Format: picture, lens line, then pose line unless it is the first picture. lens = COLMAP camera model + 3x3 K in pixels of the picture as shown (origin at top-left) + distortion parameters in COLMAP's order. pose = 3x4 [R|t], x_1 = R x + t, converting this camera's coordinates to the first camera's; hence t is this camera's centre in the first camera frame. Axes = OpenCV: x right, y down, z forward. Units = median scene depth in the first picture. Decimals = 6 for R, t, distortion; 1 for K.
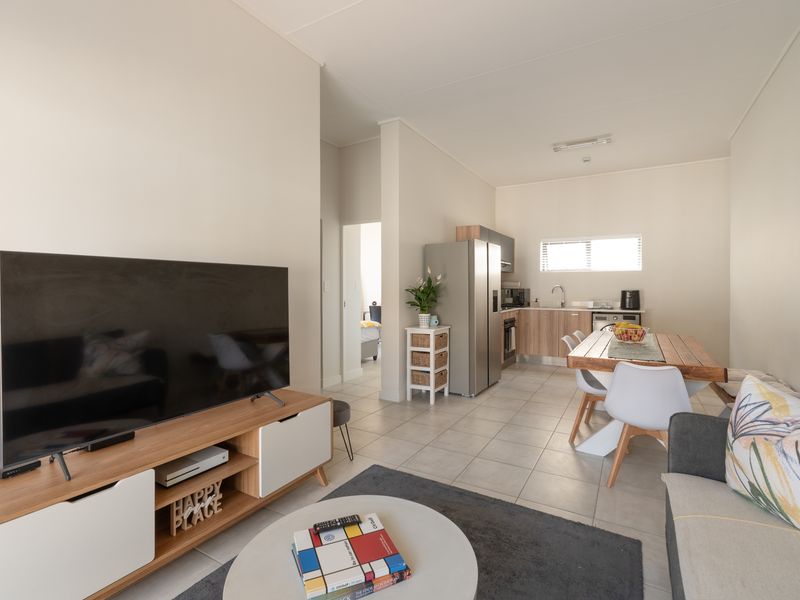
lens RADIAL K [[394.0, 0, 413.9], [0, 394.0, 288.9], [0, 0, 1]] dist [-0.000047, -0.000683]
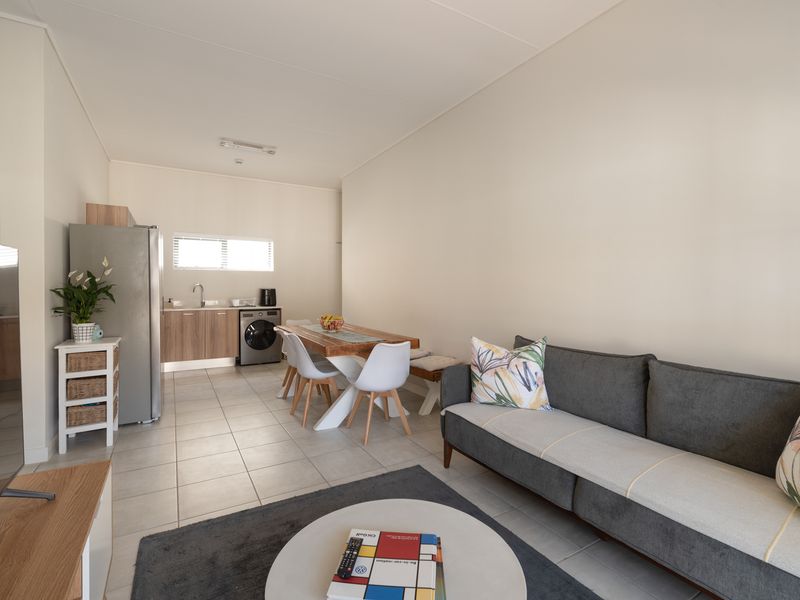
lens RADIAL K [[388.0, 0, 409.6], [0, 388.0, 290.5], [0, 0, 1]] dist [-0.000743, -0.000632]
pose [[0.486229, -0.007868, 0.873796, -0.299228], [0.000703, 0.999963, 0.008613, -0.000806], [-0.873831, -0.003573, 0.486216, 0.158470]]
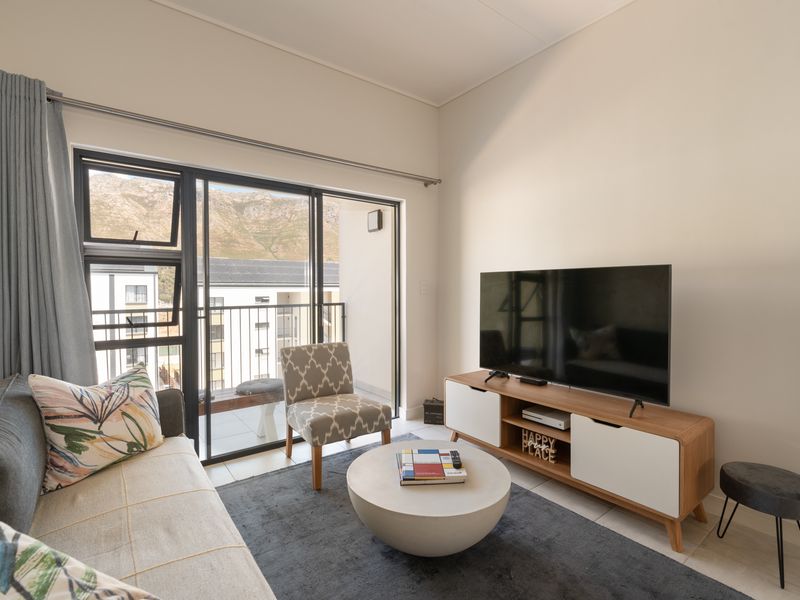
lens RADIAL K [[391.6, 0, 400.0], [0, 391.6, 300.0], [0, 0, 1]] dist [0.001587, -0.000038]
pose [[-0.405828, 0.022029, -0.913684, 0.386687], [-0.004355, 0.999652, 0.026035, -0.000188], [0.913939, 0.014545, -0.405591, 0.466231]]
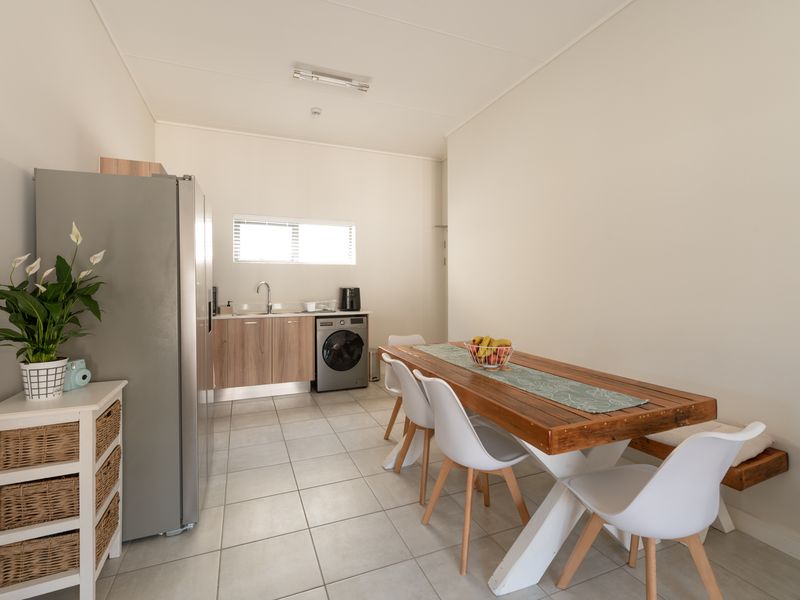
lens RADIAL K [[392.3, 0, 405.2], [0, 392.3, 284.4], [0, 0, 1]] dist [0.001824, 0.000189]
pose [[0.615310, -0.002127, 0.788282, -0.052029], [0.005340, 0.999985, -0.001470, -0.002011], [-0.788267, 0.005114, 0.615312, 0.543079]]
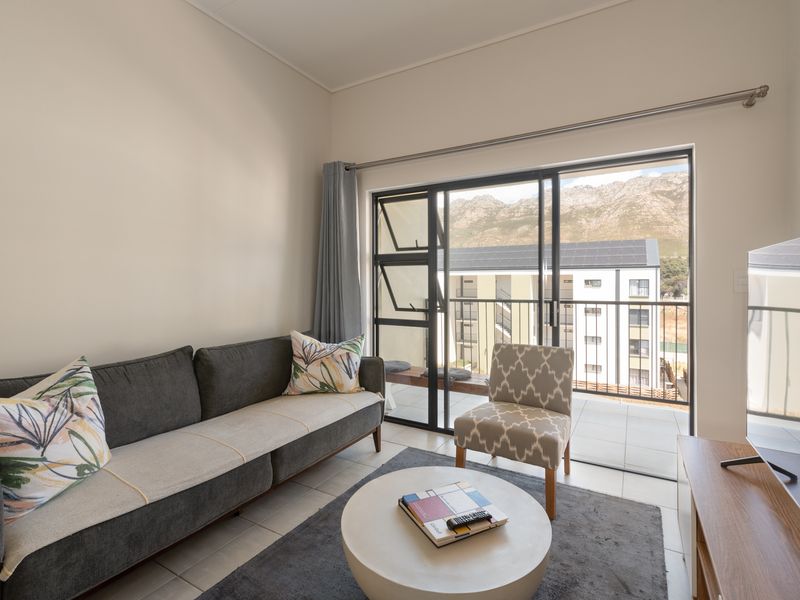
lens RADIAL K [[394.0, 0, 413.9], [0, 394.0, 288.9], [0, 0, 1]] dist [-0.000047, -0.000683]
pose [[-0.999985, -0.004940, 0.002423, -0.017324], [-0.004892, 0.999799, 0.019461, -0.003862], [-0.002519, 0.019448, -0.999808, 0.677531]]
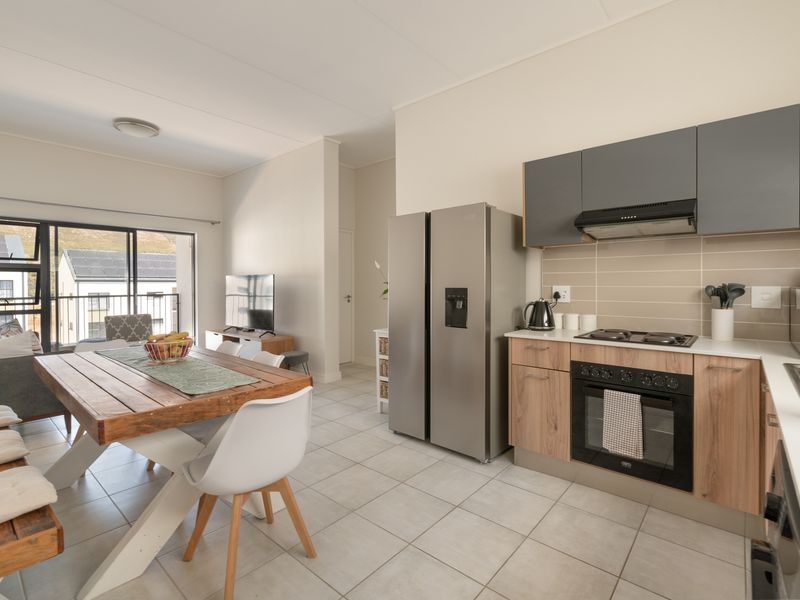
lens RADIAL K [[394.0, 0, 413.9], [0, 394.0, 288.9], [0, 0, 1]] dist [-0.000047, -0.000683]
pose [[-0.193875, 0.008863, -0.980986, 0.886109], [-0.003706, 0.999945, 0.009766, -0.002549], [0.981019, 0.005529, -0.193831, 1.204415]]
